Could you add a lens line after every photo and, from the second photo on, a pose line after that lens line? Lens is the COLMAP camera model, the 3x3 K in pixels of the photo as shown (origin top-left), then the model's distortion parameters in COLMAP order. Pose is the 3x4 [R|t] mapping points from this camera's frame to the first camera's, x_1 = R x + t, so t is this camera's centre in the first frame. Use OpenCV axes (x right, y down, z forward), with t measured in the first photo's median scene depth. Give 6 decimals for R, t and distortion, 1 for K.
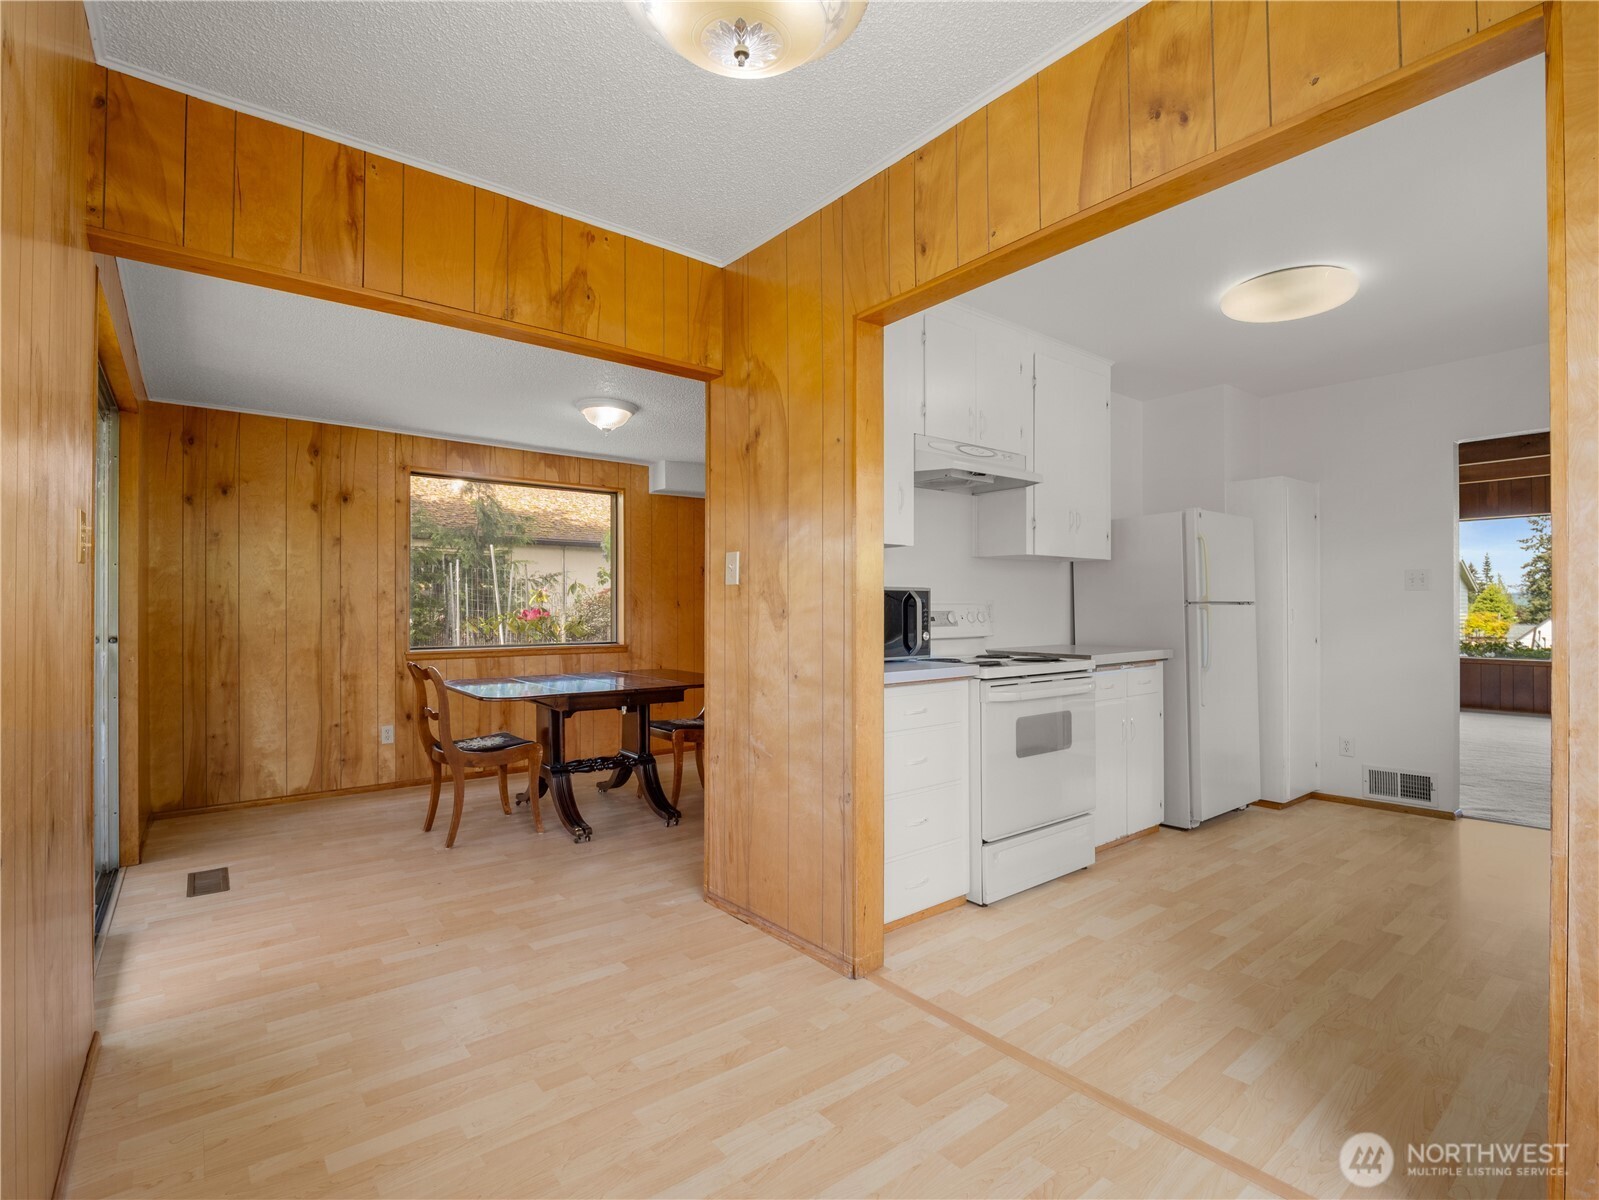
lens RADIAL K [[771.6, 0, 791.0], [0, 771.6, 602.6], [0, 0, 1]] dist [0.002174, -0.001772]
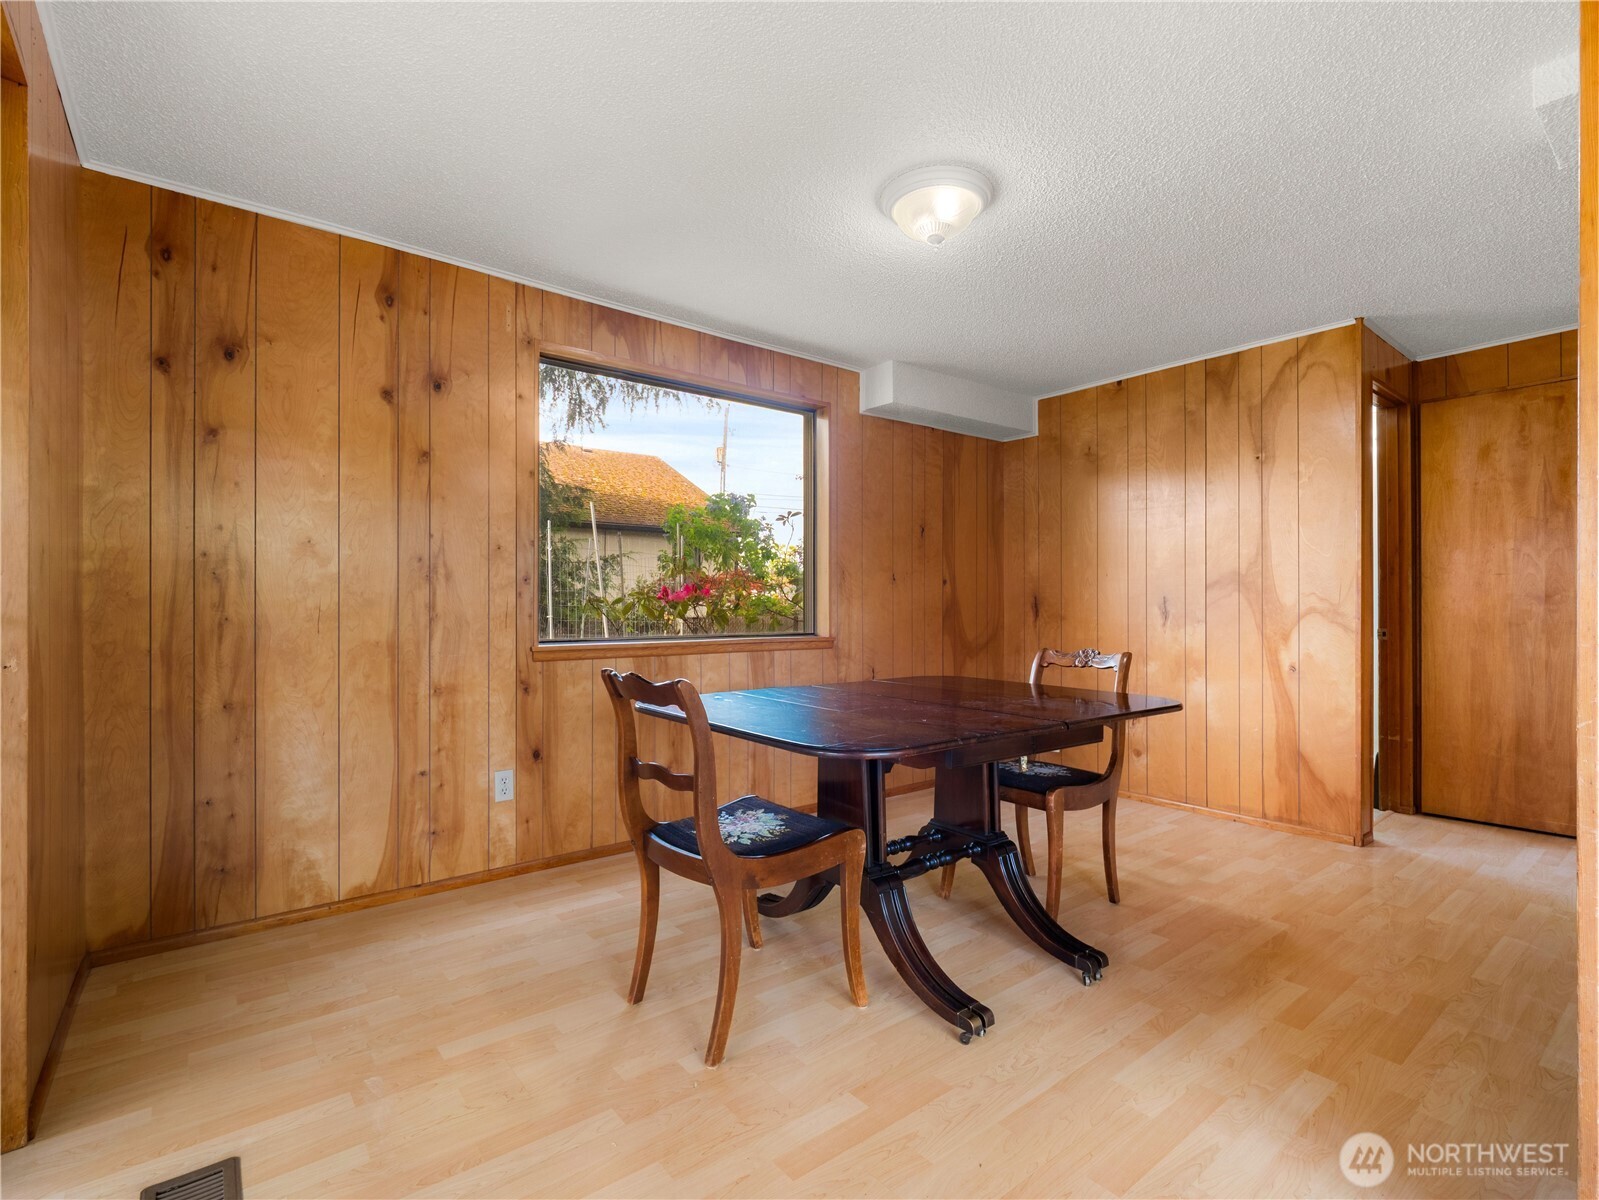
lens RADIAL K [[771.6, 0, 808.6], [0, 771.6, 599.1], [0, 0, 1]] dist [0.002174, -0.001772]
pose [[0.999897, 0.001305, 0.014264, -0.318820], [-0.001305, 0.999999, -0.000049, 0.028332], [-0.014264, 0.000030, 0.999898, 0.430984]]
